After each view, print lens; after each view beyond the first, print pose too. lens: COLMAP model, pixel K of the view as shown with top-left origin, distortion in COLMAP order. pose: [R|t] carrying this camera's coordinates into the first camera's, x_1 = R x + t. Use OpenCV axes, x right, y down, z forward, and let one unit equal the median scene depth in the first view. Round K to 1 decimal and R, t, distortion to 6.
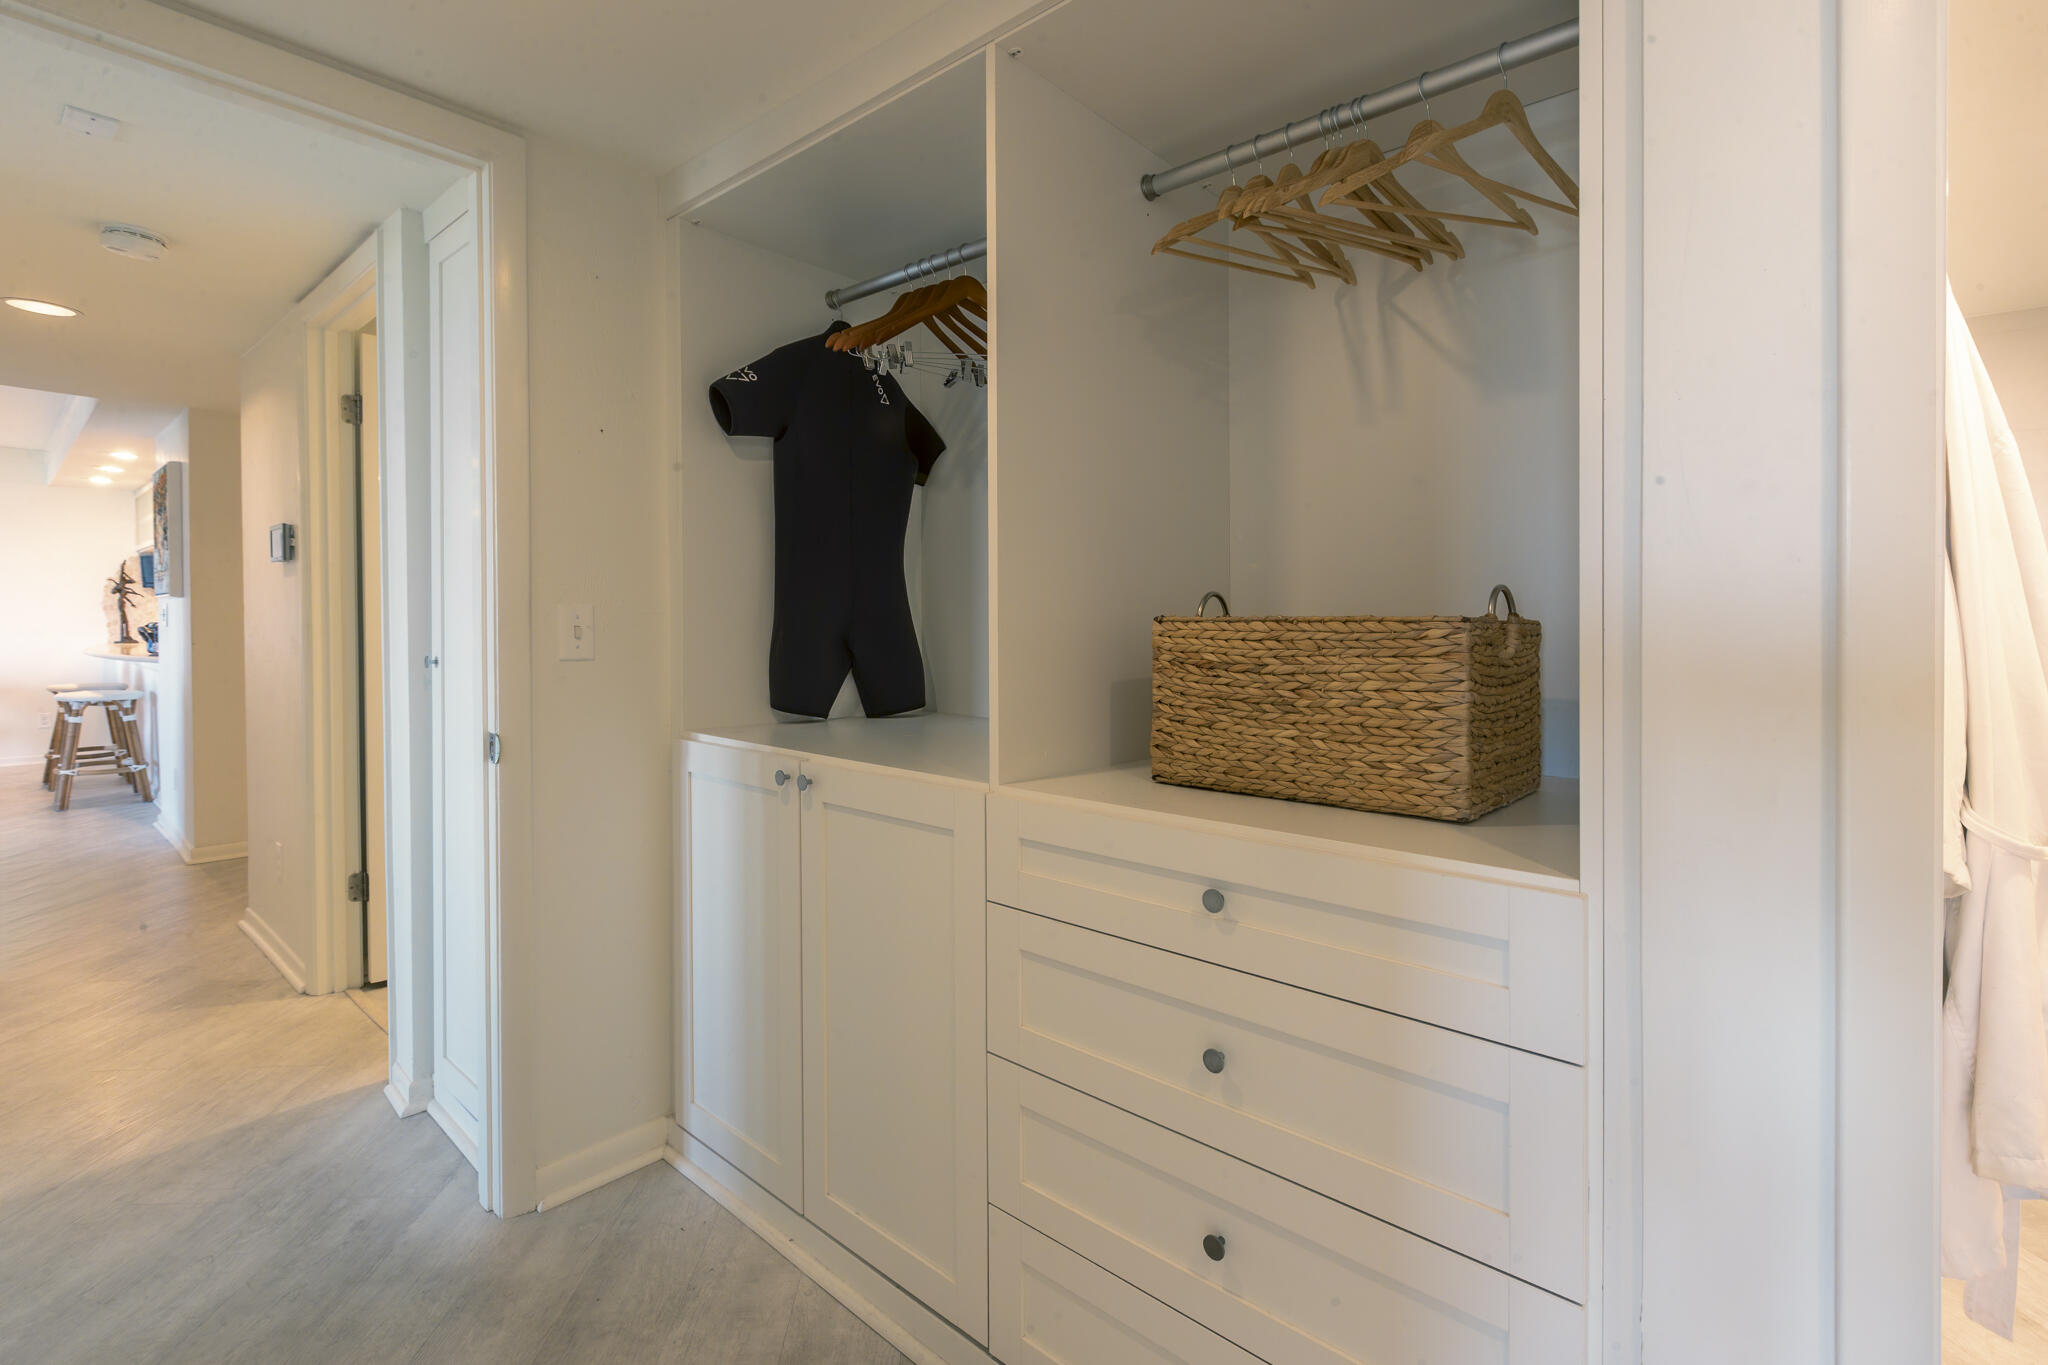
lens RADIAL K [[944.1, 0, 1024.3], [0, 944.1, 619.3], [0, 0, 1]] dist [0.000424, -0.000060]
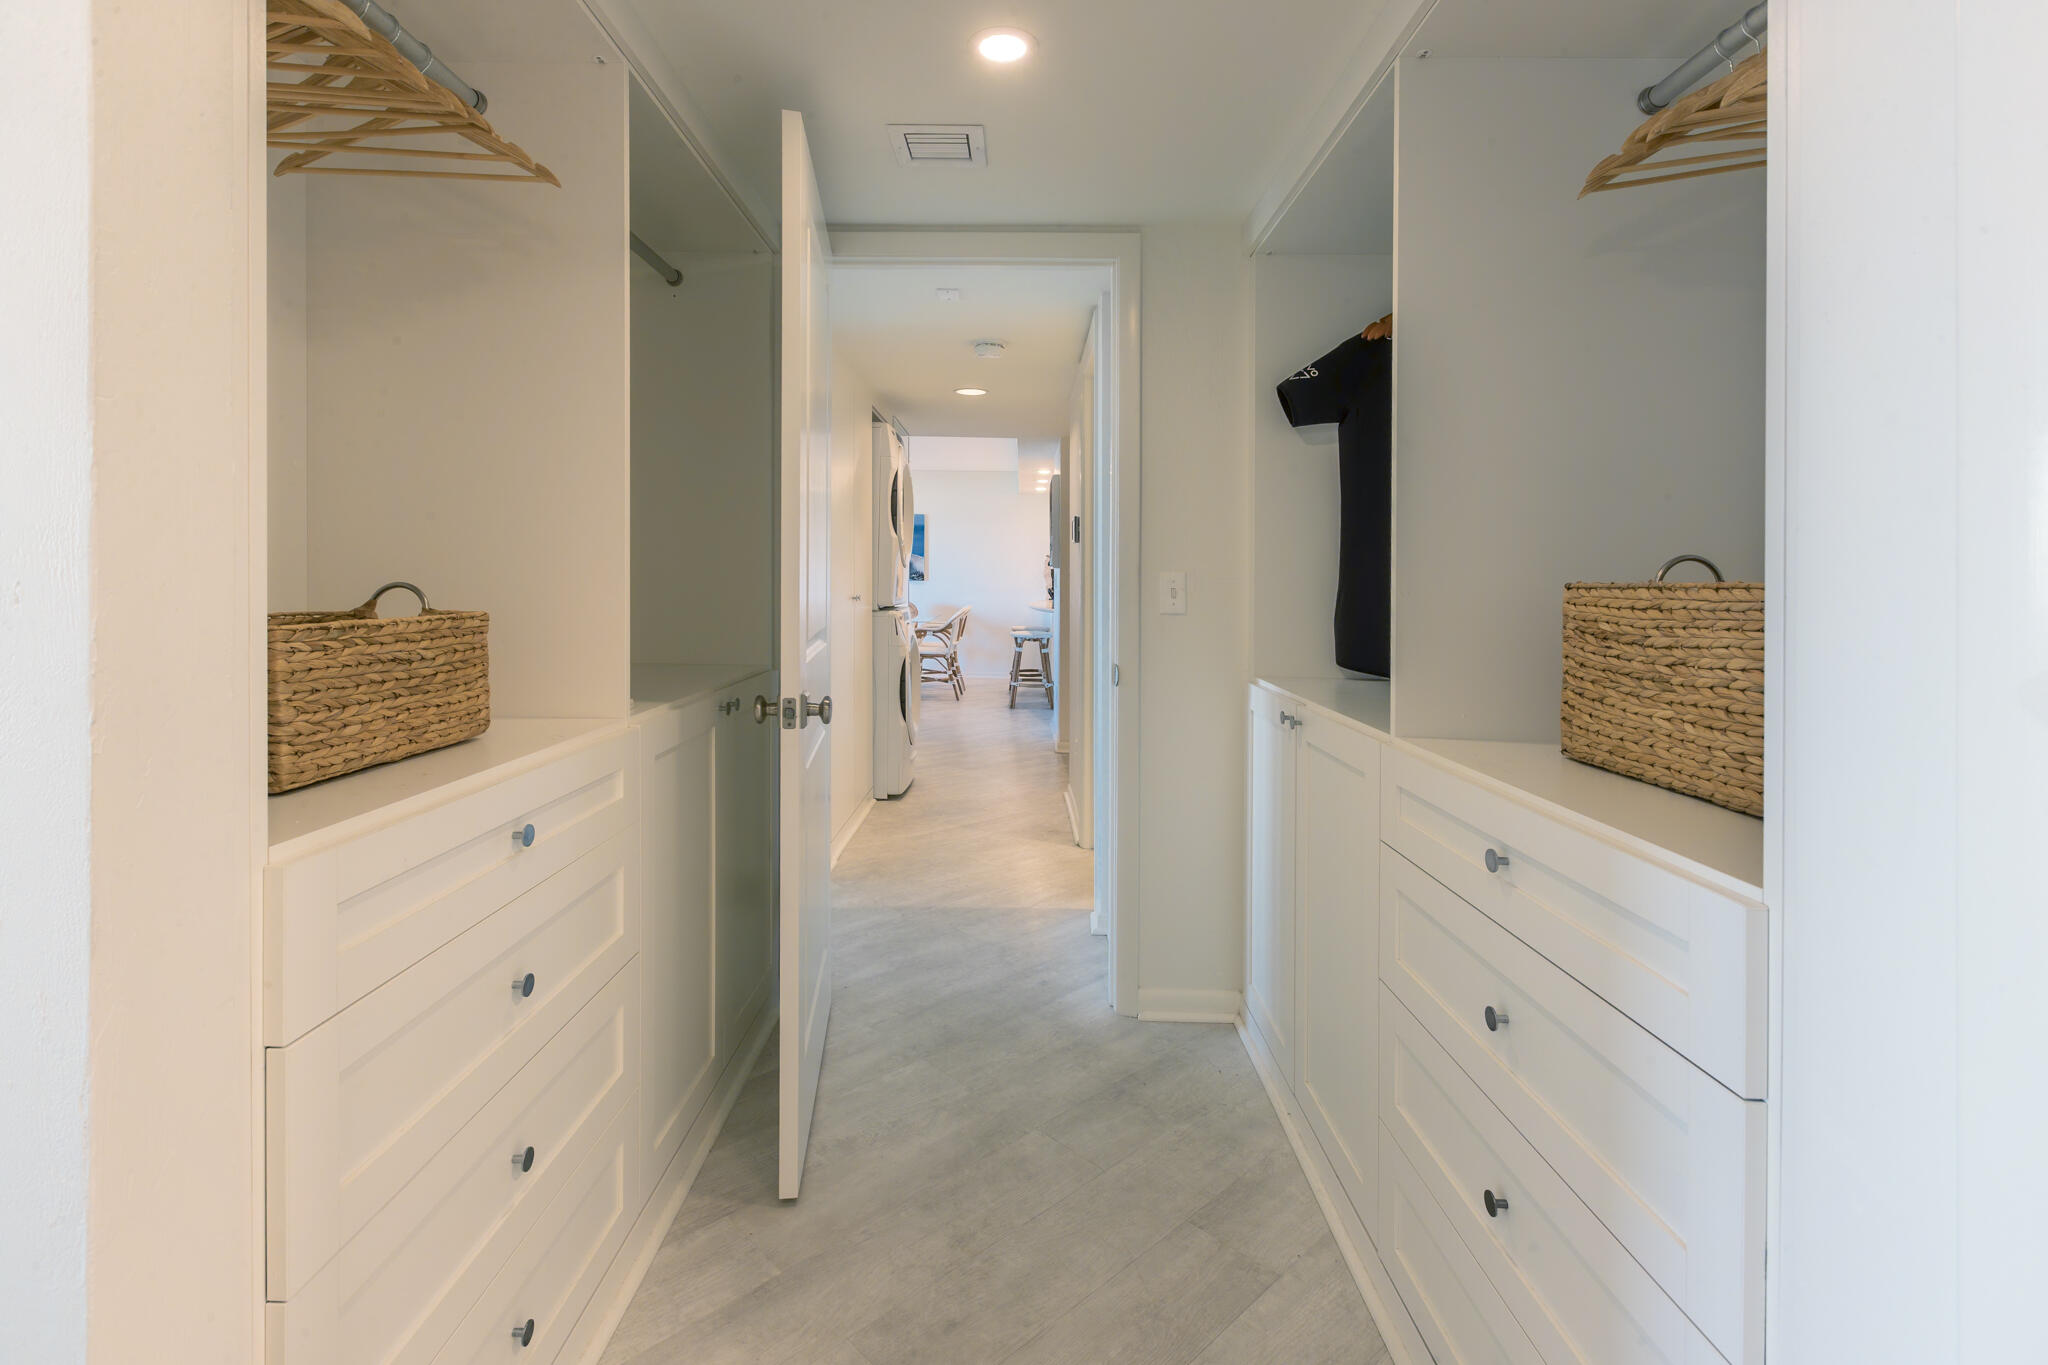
lens RADIAL K [[944.1, 0, 969.6], [0, 944.1, 576.5], [0, 0, 1]] dist [0.000424, -0.000060]
pose [[0.630033, 0.000827, -0.776568, 0.488069], [-0.009902, 0.999927, -0.006969, 0.003149], [0.776506, 0.012080, 0.629995, -0.064090]]
